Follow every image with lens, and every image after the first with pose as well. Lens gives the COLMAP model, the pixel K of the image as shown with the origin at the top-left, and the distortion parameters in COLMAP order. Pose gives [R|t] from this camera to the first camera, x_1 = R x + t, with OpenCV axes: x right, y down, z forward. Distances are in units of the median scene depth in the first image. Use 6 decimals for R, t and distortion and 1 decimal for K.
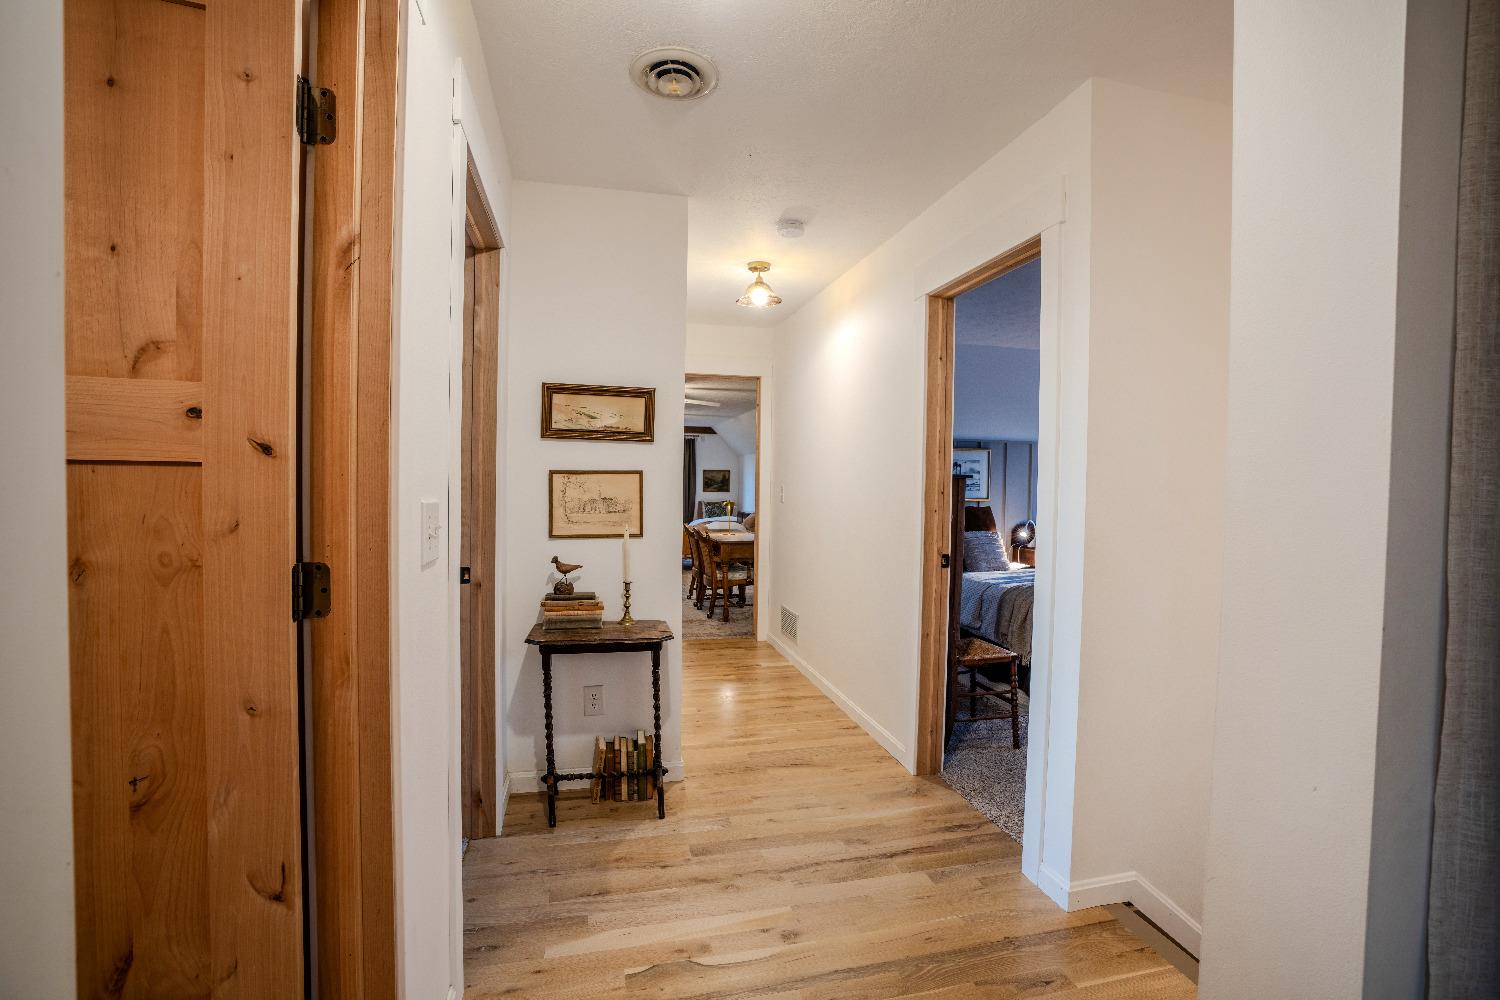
lens RADIAL K [[690.4, 0, 752.4], [0, 690.4, 498.0], [0, 0, 1]] dist [-0.076410, 0.011498]
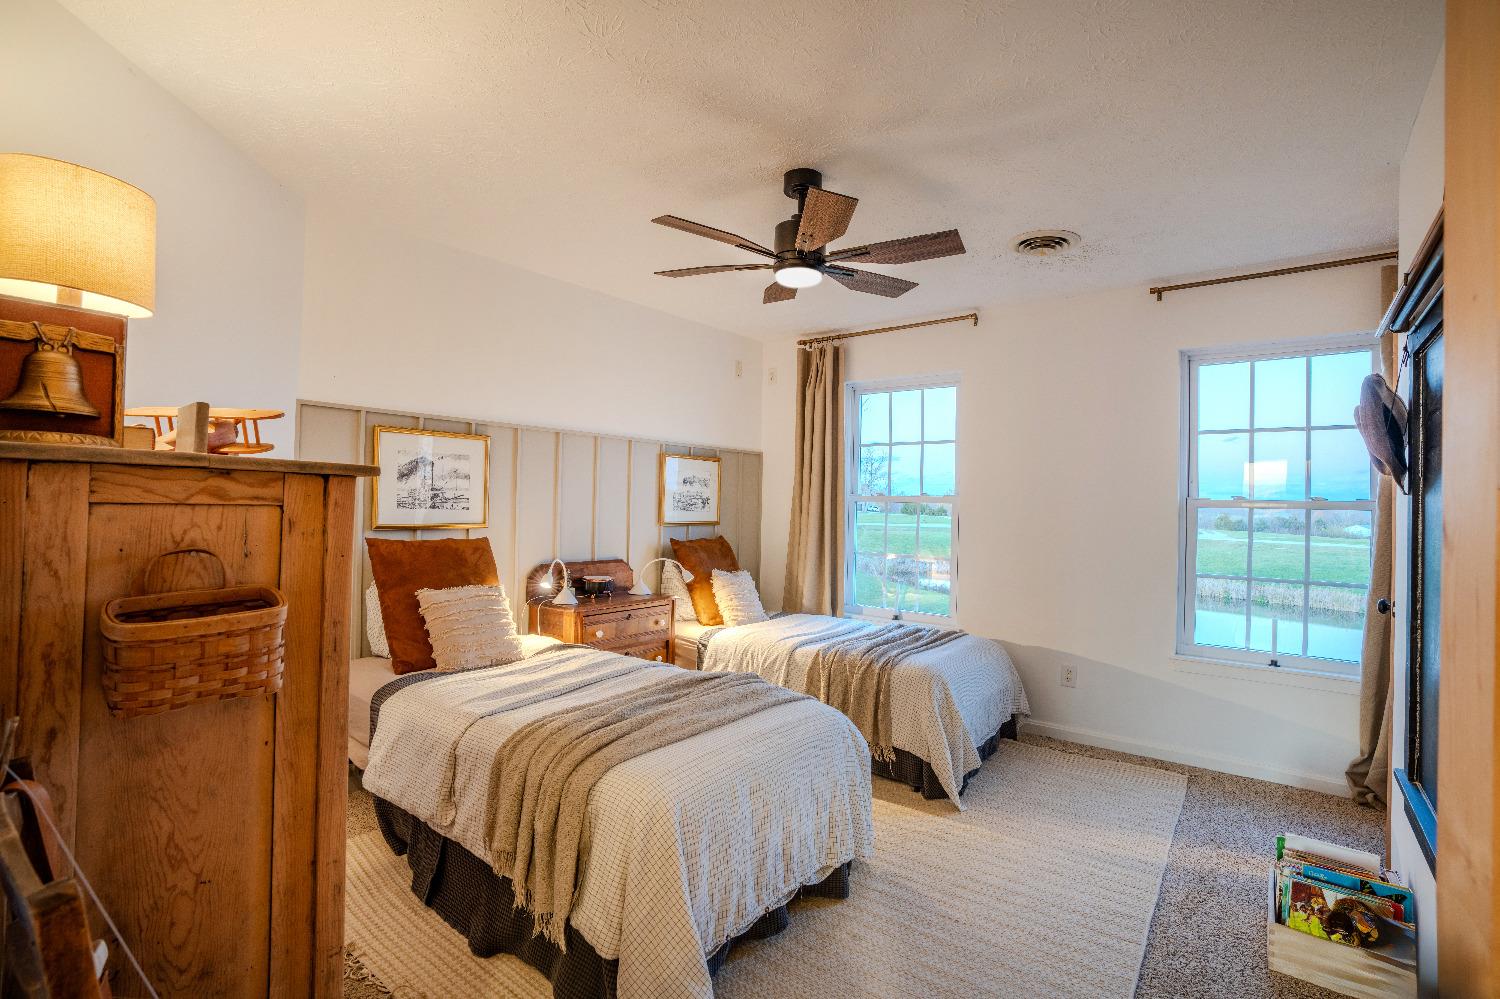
lens RADIAL K [[690.4, 0, 754.1], [0, 690.4, 498.9], [0, 0, 1]] dist [-0.076410, 0.011498]
pose [[0.785904, 0.002704, 0.618343, 0.174034], [0.012728, 0.999708, -0.020548, -0.005420], [-0.618218, 0.024019, 0.785639, 0.426111]]
